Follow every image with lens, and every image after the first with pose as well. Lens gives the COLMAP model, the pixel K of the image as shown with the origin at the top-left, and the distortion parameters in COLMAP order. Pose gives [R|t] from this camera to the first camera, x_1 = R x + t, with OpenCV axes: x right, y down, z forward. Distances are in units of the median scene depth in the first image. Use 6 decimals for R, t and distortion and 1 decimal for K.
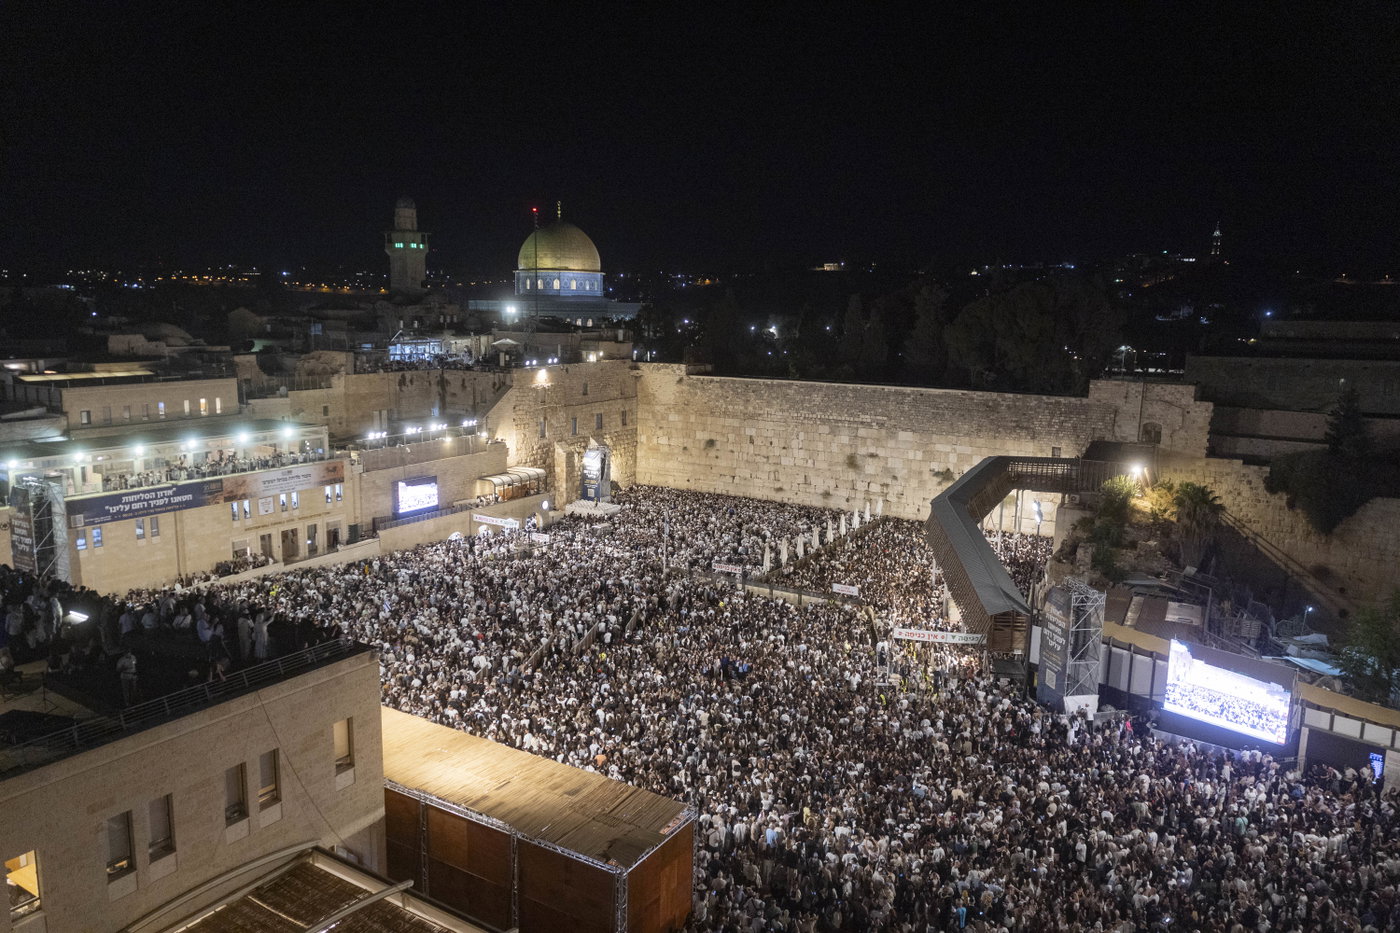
lens RADIAL K [[968.8, 0, 687.7], [0, 968.8, 458.9], [0, 0, 1]] dist [0.008159, -0.010799]
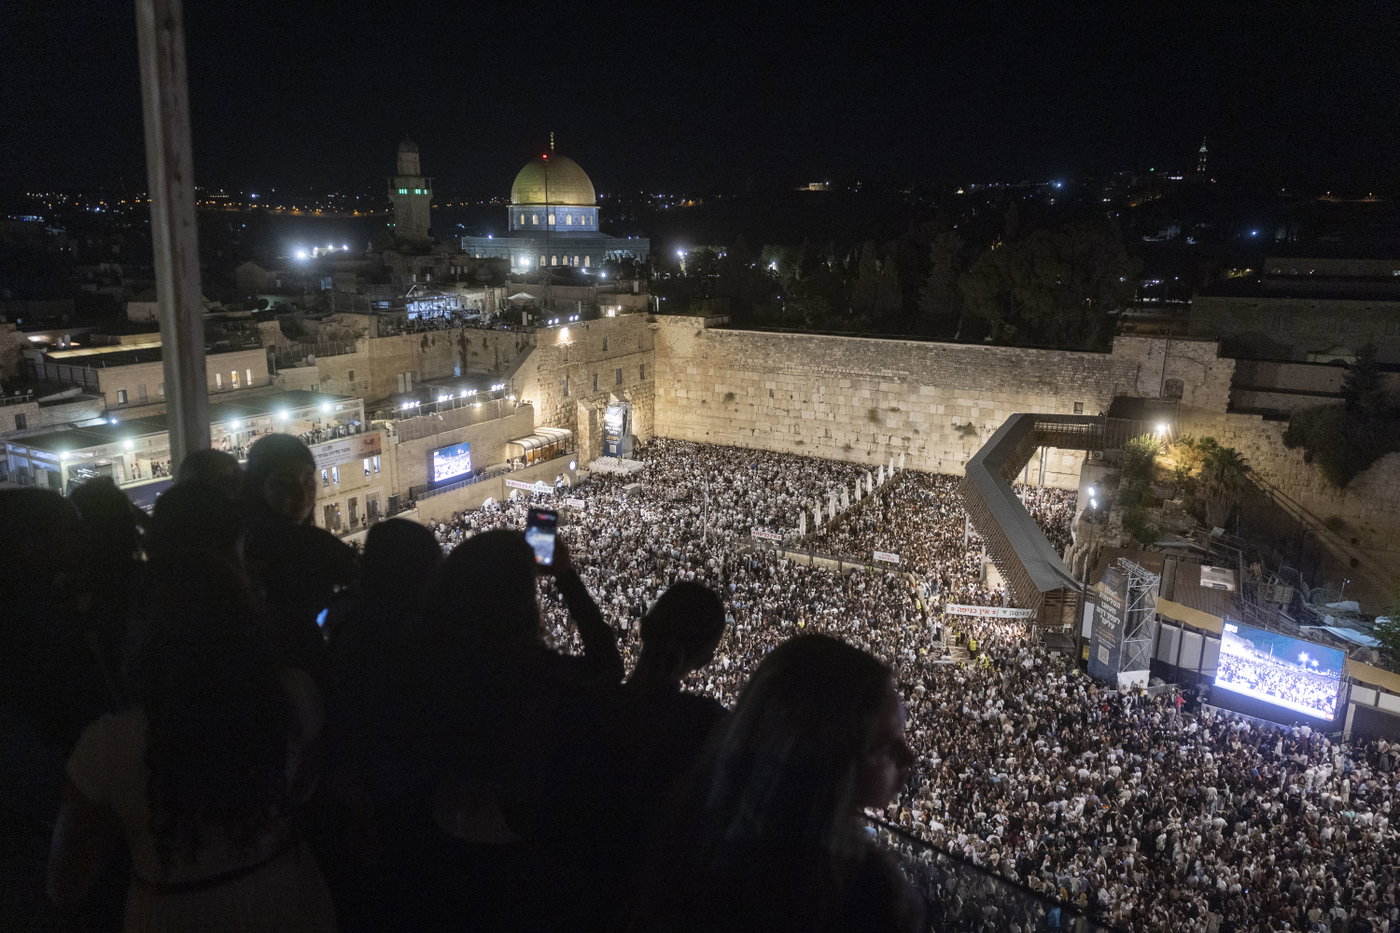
lens RADIAL K [[968.8, 0, 692.7], [0, 968.8, 462.7], [0, 0, 1]] dist [0.008159, -0.010799]
pose [[0.999561, -0.014691, 0.025715, -0.045817], [0.012445, 0.996269, 0.085405, -0.037302], [-0.026874, -0.085047, 0.996014, -0.004122]]
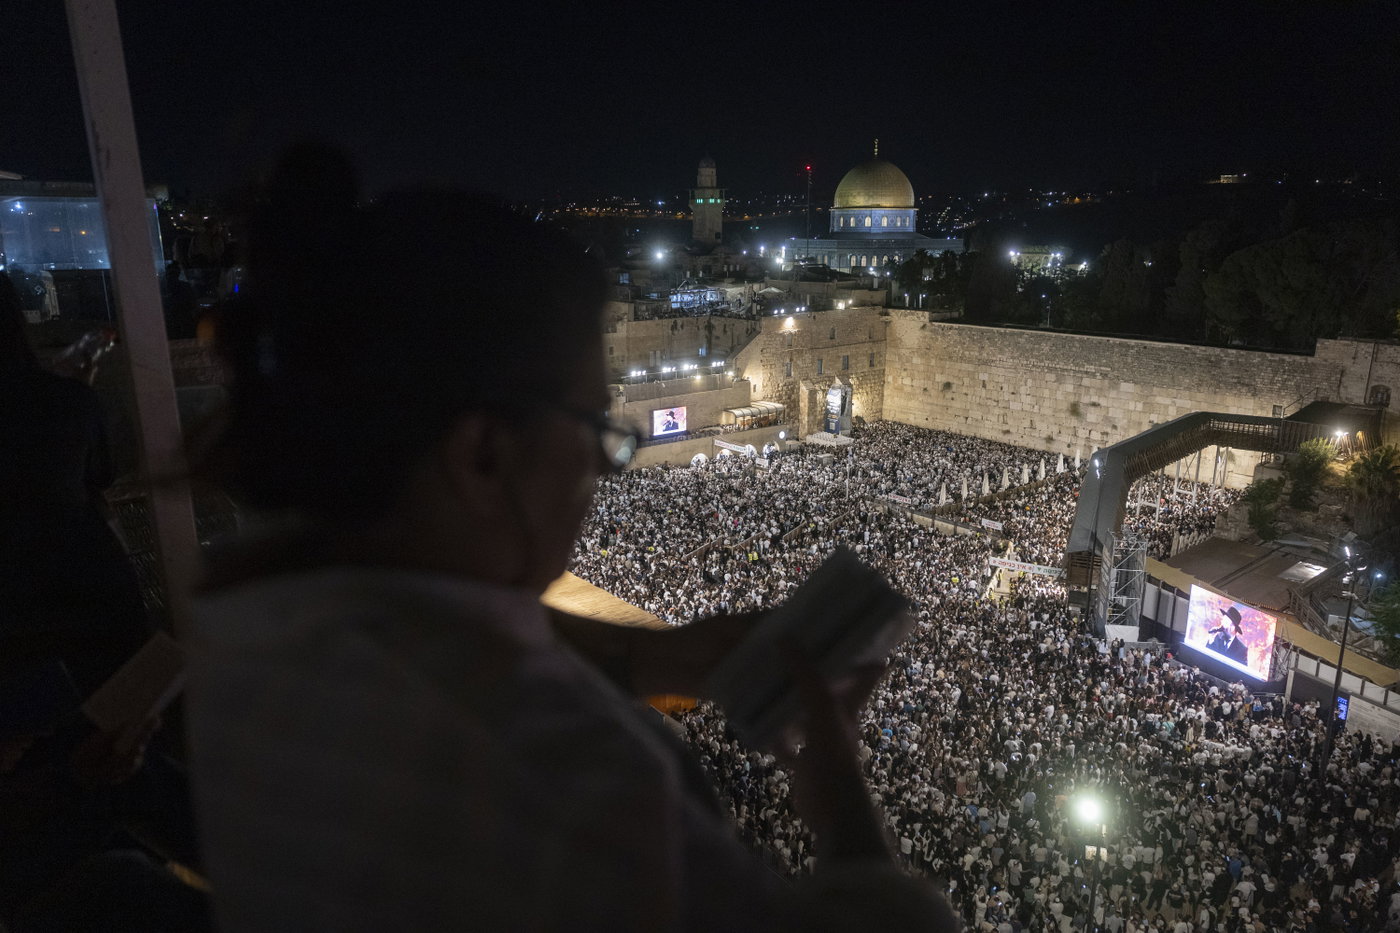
lens RADIAL K [[968.8, 0, 696.5], [0, 968.8, 472.1], [0, 0, 1]] dist [0.008159, -0.010799]
pose [[0.934614, 0.068871, -0.348931, 0.160482], [-0.036318, 0.994425, 0.098999, -0.018984], [0.353804, -0.079854, 0.931905, -0.128971]]
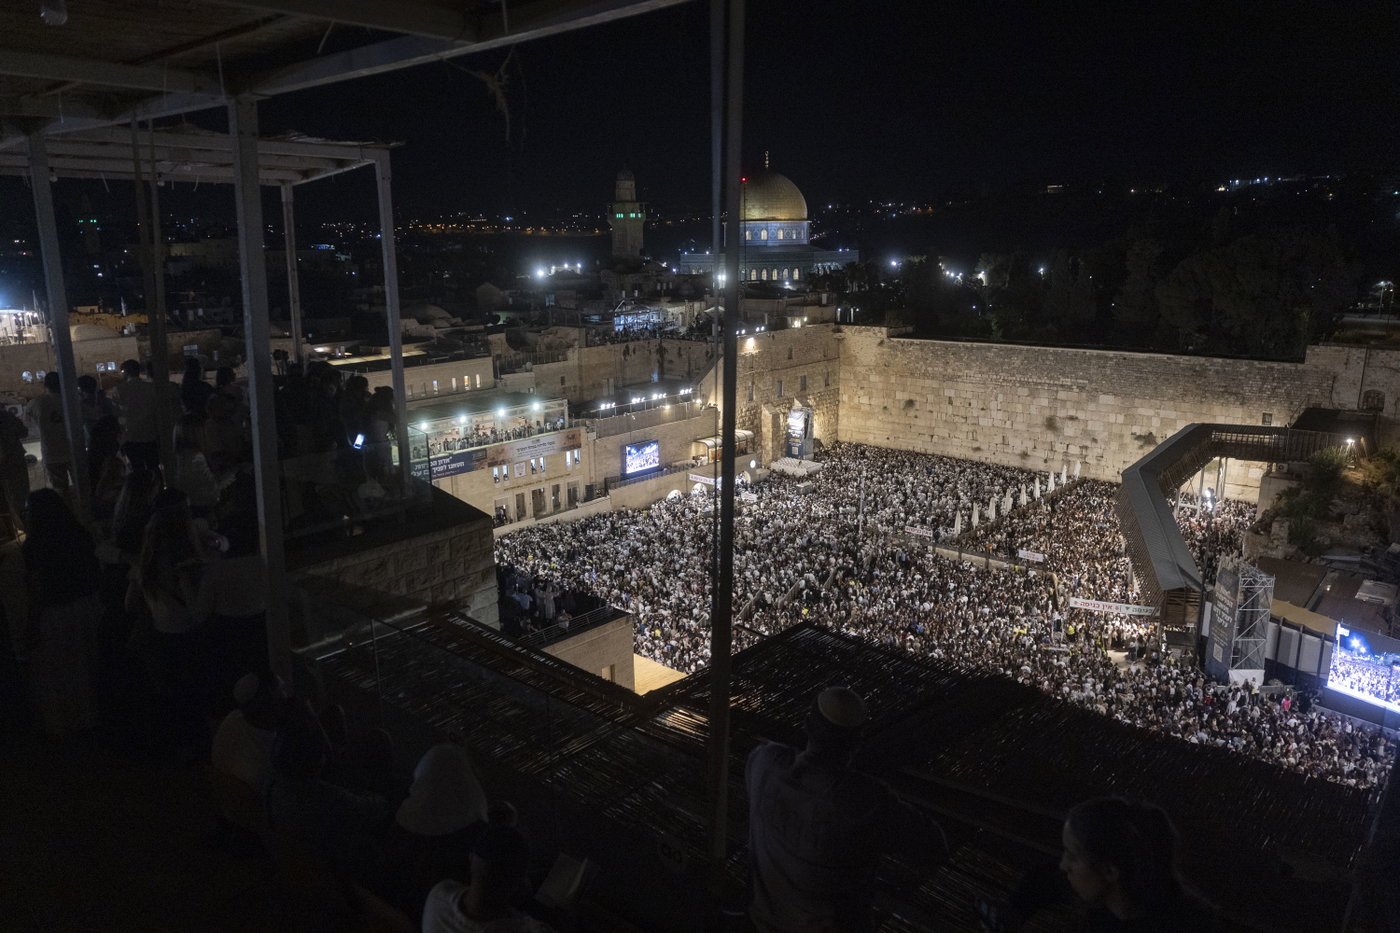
lens RADIAL K [[968.8, 0, 692.0], [0, 968.8, 470.0], [0, 0, 1]] dist [0.008159, -0.010799]
pose [[0.978405, 0.013855, -0.206231, 0.011091], [0.002991, 0.996697, 0.081152, -0.033090], [0.206674, -0.080016, 0.975132, -0.080011]]
